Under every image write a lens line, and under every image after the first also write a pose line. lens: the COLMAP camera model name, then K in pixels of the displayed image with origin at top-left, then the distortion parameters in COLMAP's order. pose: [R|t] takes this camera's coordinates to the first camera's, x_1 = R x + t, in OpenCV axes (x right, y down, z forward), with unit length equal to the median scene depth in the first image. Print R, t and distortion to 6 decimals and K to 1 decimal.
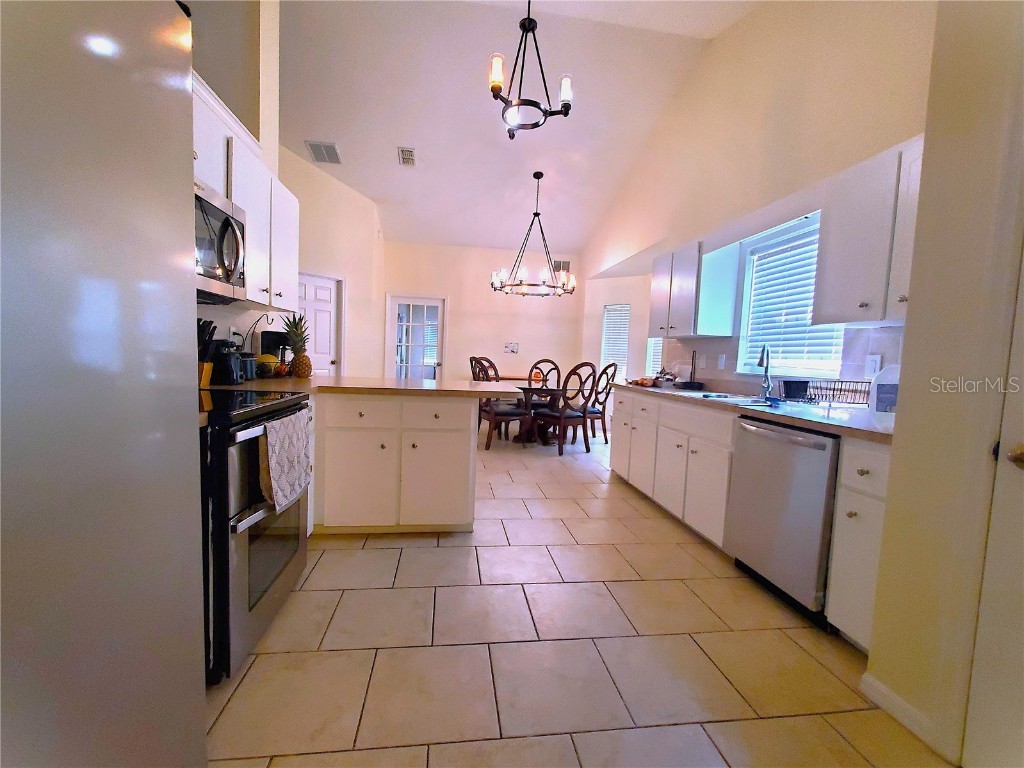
lens RADIAL K [[416.6, 0, 512.0], [0, 416.6, 384.0], [0, 0, 1]] dist [0.001752, 0.000235]
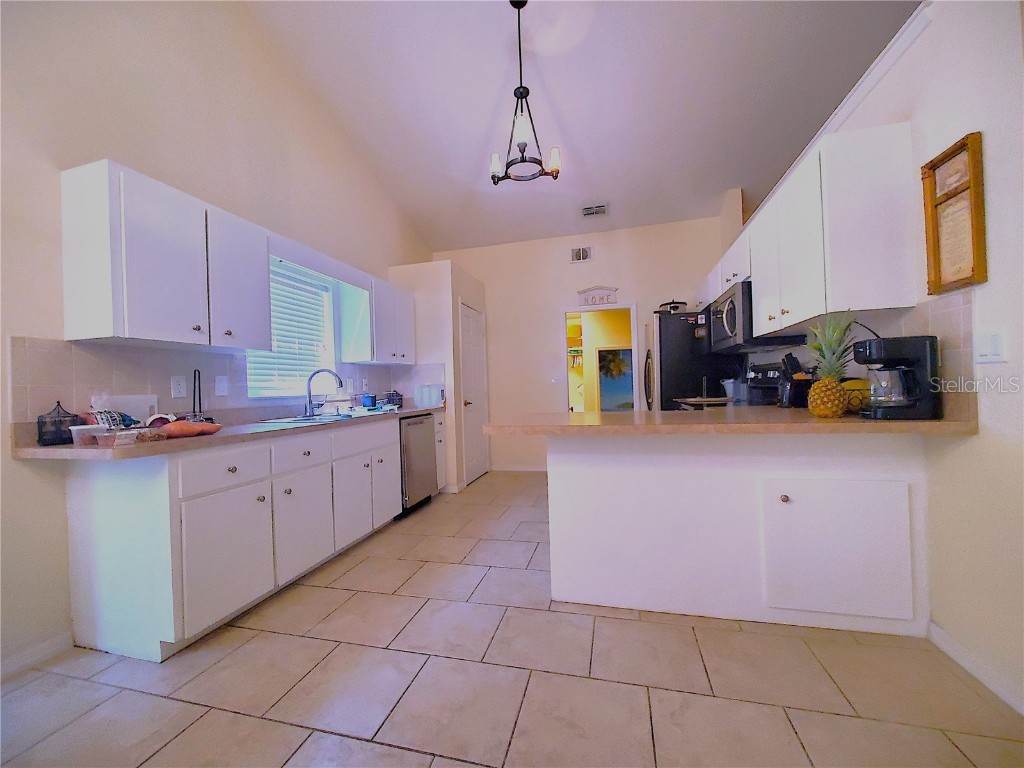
lens RADIAL K [[410.9, 0, 512.0], [0, 410.9, 384.0], [0, 0, 1]] dist [-0.000663, -0.000163]
pose [[-0.926463, -0.011707, 0.376205, -0.322082], [0.016105, 0.997368, 0.070696, -0.121661], [-0.376042, 0.071556, -0.923835, 1.798248]]
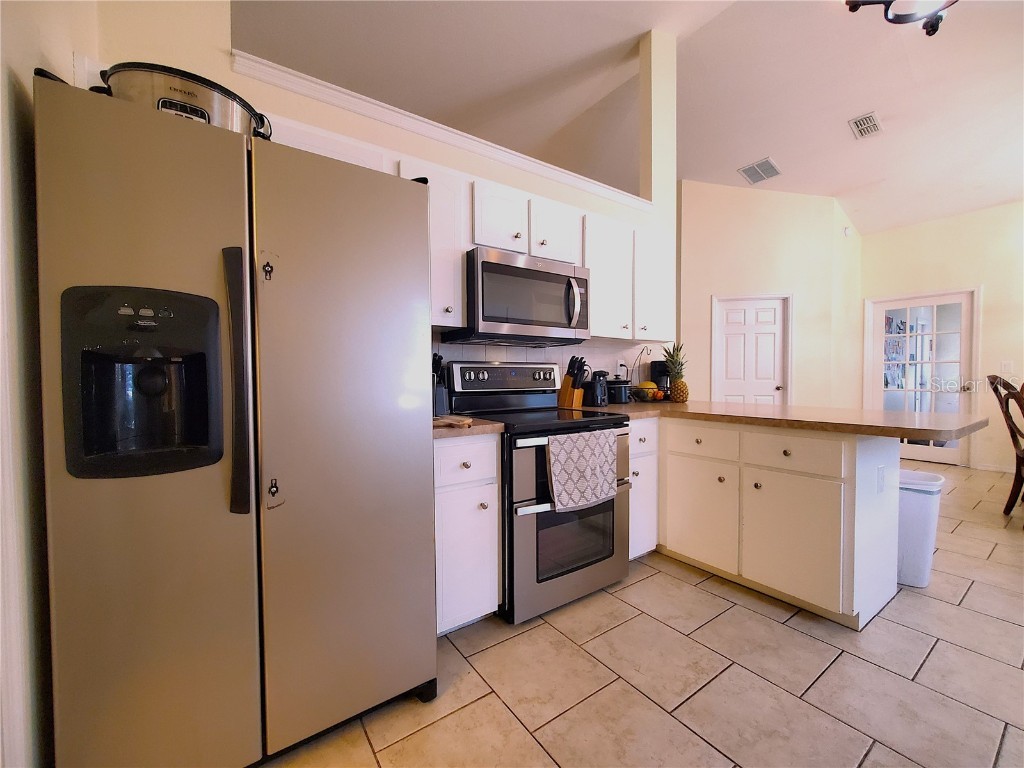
lens RADIAL K [[410.9, 0, 512.0], [0, 410.9, 384.0], [0, 0, 1]] dist [-0.000663, -0.000163]
pose [[0.471588, -0.026581, -0.881418, 0.246900], [-0.031485, 0.998401, -0.046954, -0.000044], [0.881257, 0.049894, 0.469997, 0.166560]]
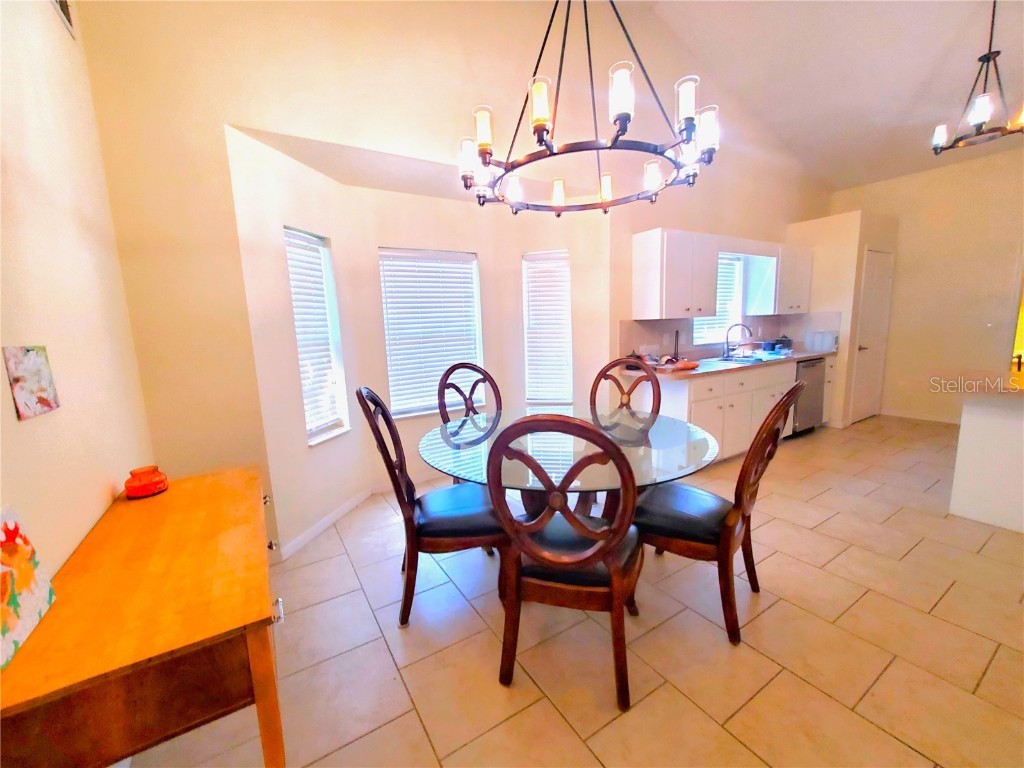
lens RADIAL K [[416.6, 0, 512.0], [0, 416.6, 384.0], [0, 0, 1]] dist [0.001752, 0.000235]
pose [[-0.414491, -0.165125, 0.894948, -0.520125], [0.076566, 0.973587, 0.215096, -0.274540], [-0.906827, 0.157678, -0.390900, 2.388559]]
